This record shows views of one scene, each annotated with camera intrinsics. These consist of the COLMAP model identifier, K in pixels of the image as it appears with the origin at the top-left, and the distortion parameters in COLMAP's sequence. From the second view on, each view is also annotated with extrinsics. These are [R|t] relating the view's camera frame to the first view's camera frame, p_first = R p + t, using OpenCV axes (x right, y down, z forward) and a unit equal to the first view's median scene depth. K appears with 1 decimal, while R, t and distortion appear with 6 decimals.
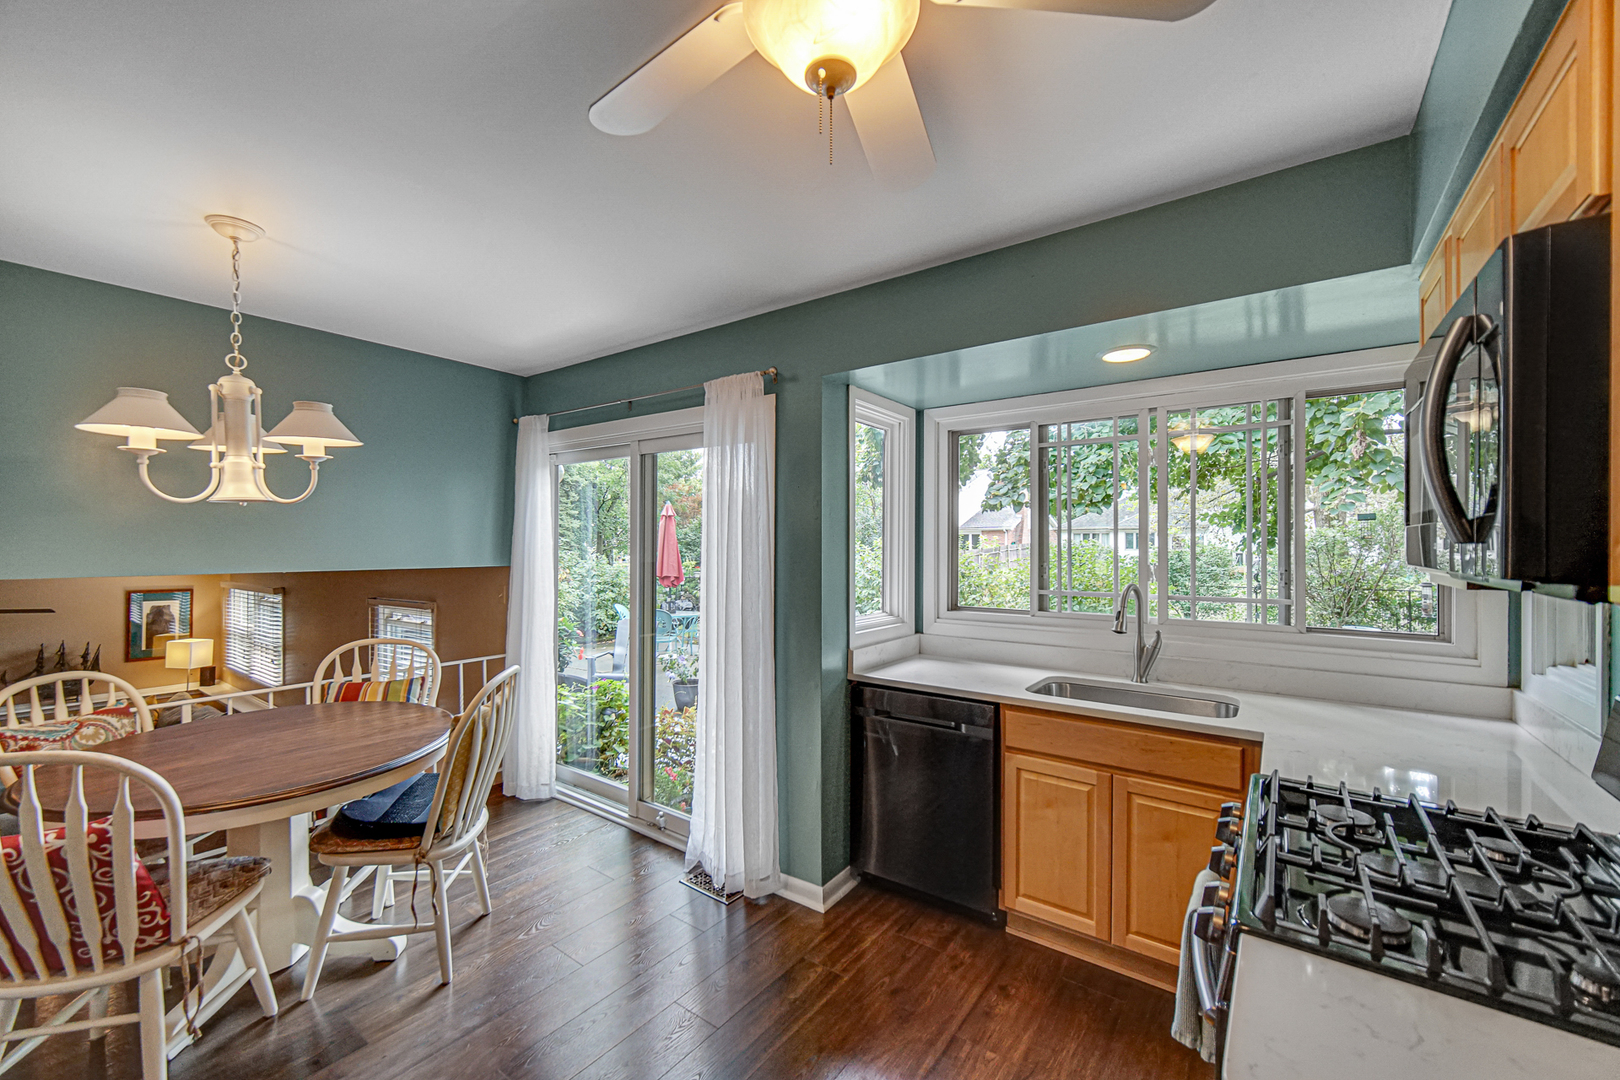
lens RADIAL K [[642.1, 0, 806.7], [0, 642.1, 547.5], [0, 0, 1]] dist [0.000167, -0.000235]
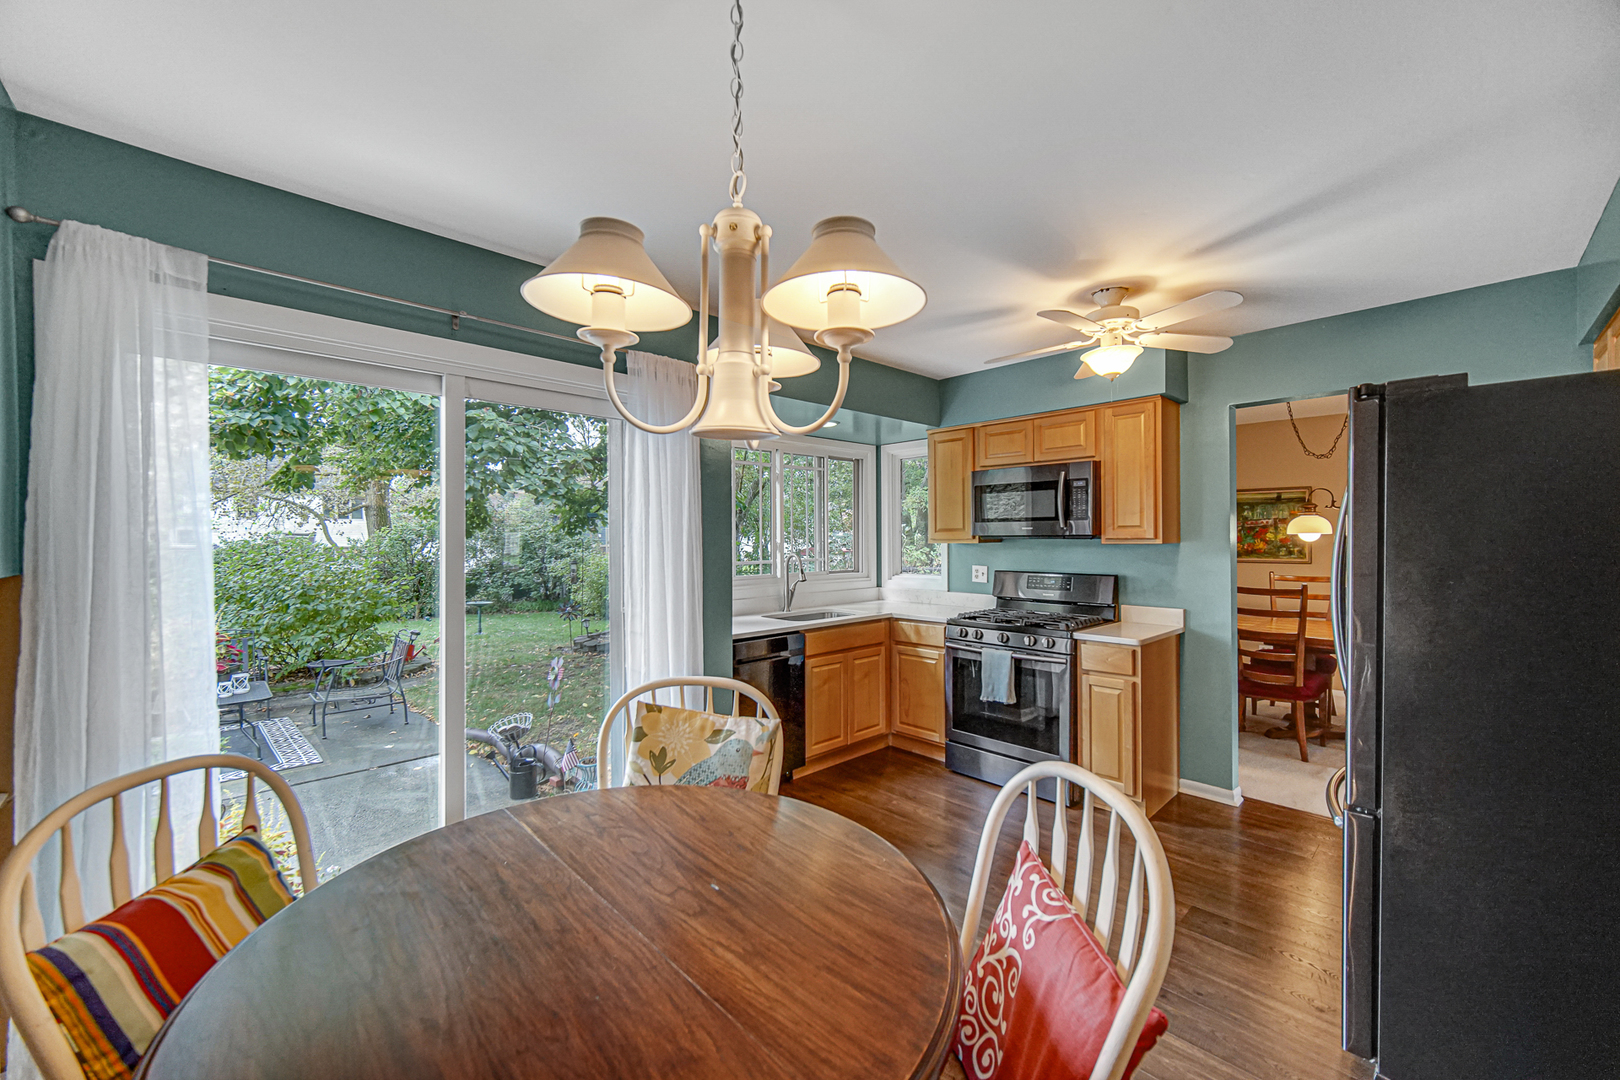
lens RADIAL K [[642.0, 0, 803.3], [0, 642.0, 539.2], [0, 0, 1]] dist [-0.000283, -0.000247]
pose [[0.187496, -0.004039, 0.982257, -1.307356], [0.008323, 0.999962, 0.002523, 0.020203], [-0.982230, 0.007702, 0.187522, 0.749797]]
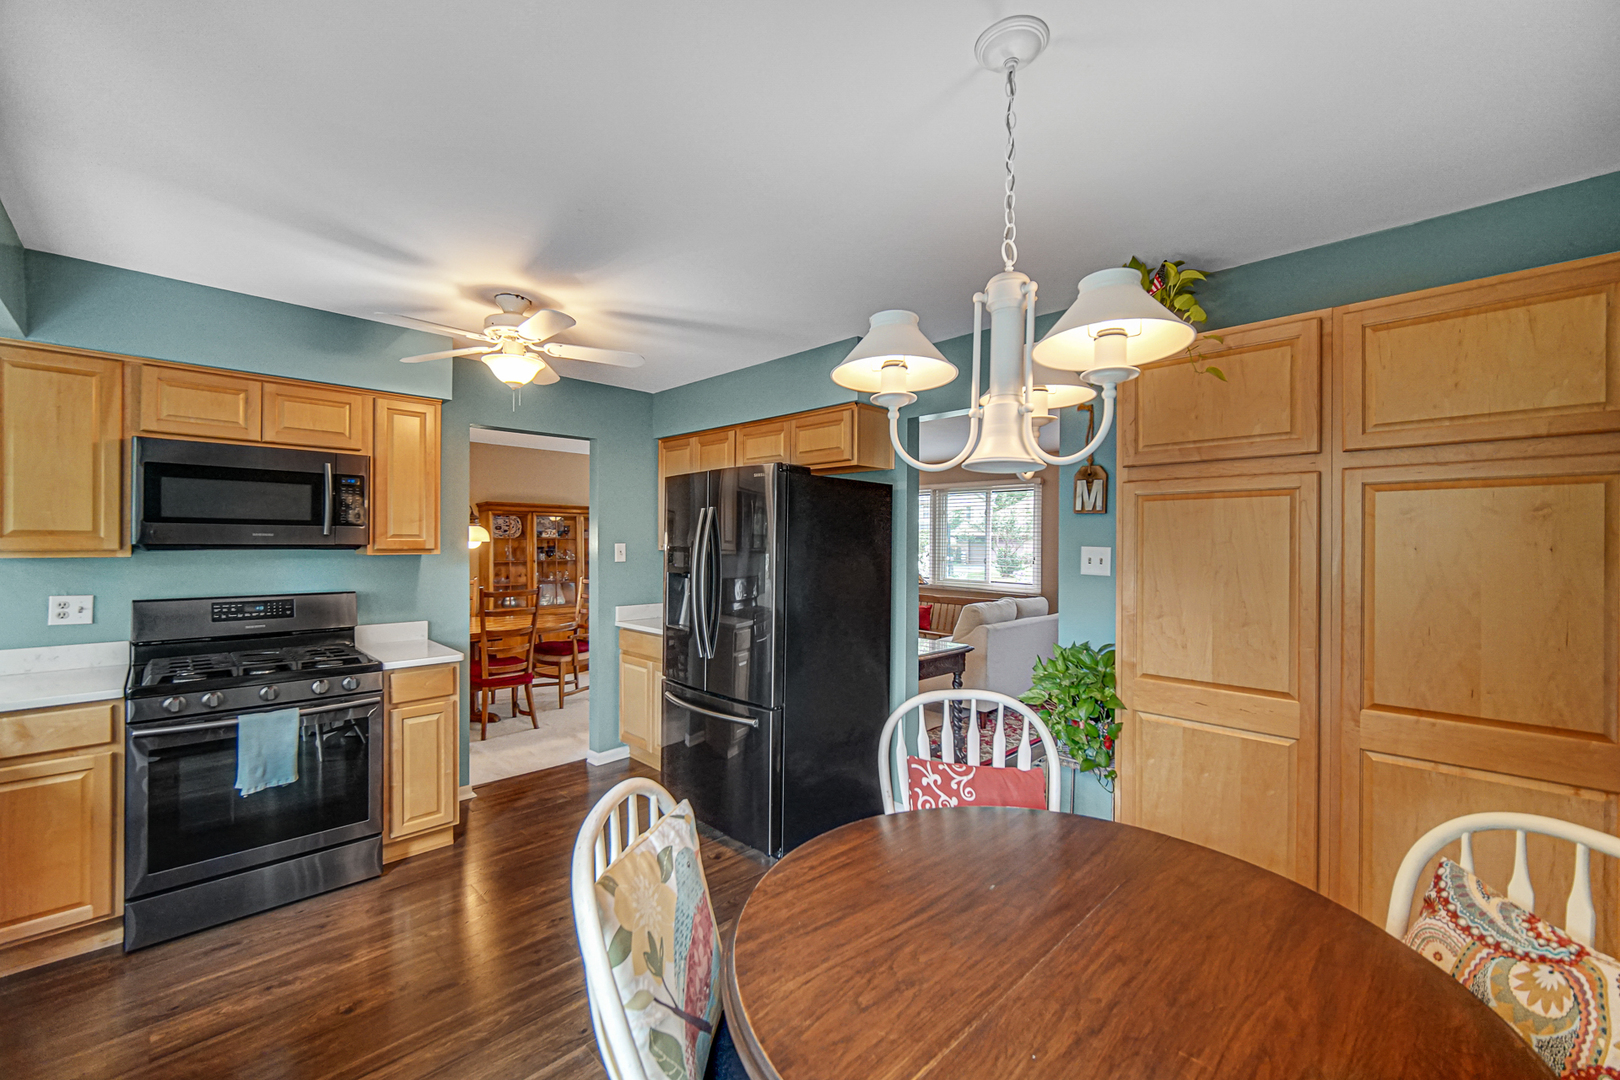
lens RADIAL K [[642.1, 0, 806.7], [0, 642.1, 547.5], [0, 0, 1]] dist [0.000167, -0.000235]
pose [[-0.987360, -0.008278, 0.158278, -0.720356], [-0.006741, 0.999925, 0.010246, 0.005344], [-0.158351, 0.009049, -0.987341, 1.512568]]
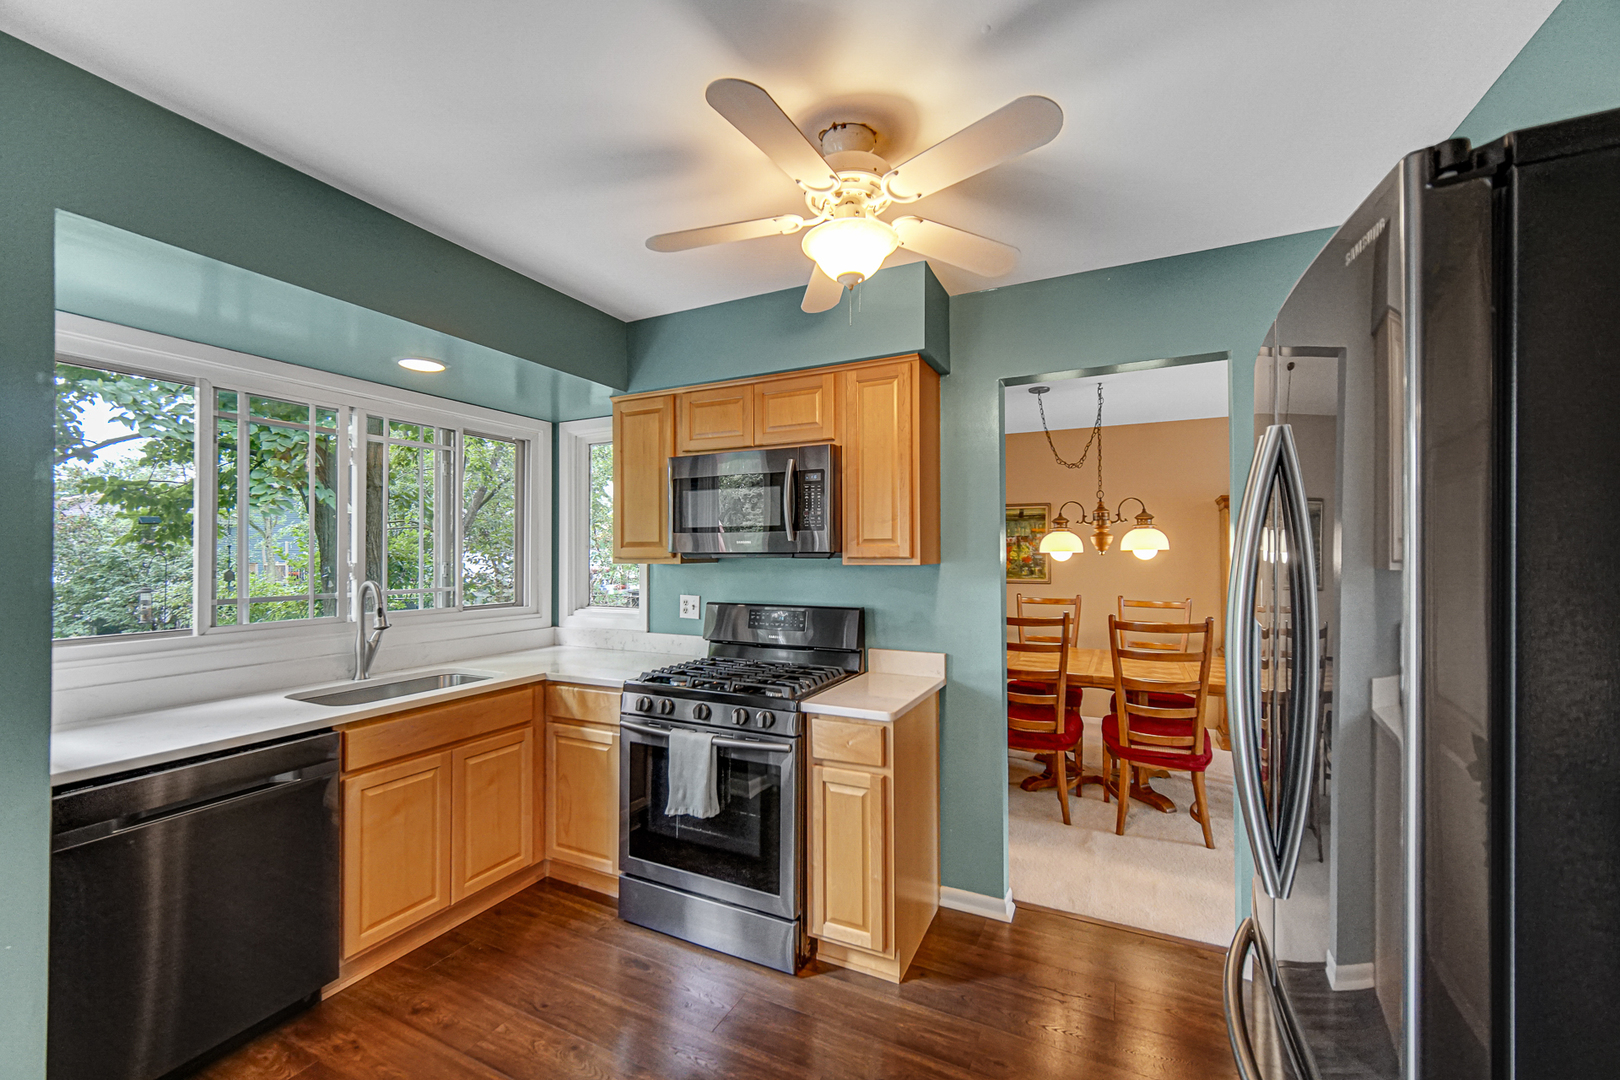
lens RADIAL K [[642.1, 0, 806.7], [0, 642.1, 547.5], [0, 0, 1]] dist [0.000167, -0.000235]
pose [[-0.165684, 0.009955, 0.986129, -0.680945], [0.004680, 0.999946, -0.009308, 0.021621], [-0.986168, 0.003073, -0.165722, 0.564713]]
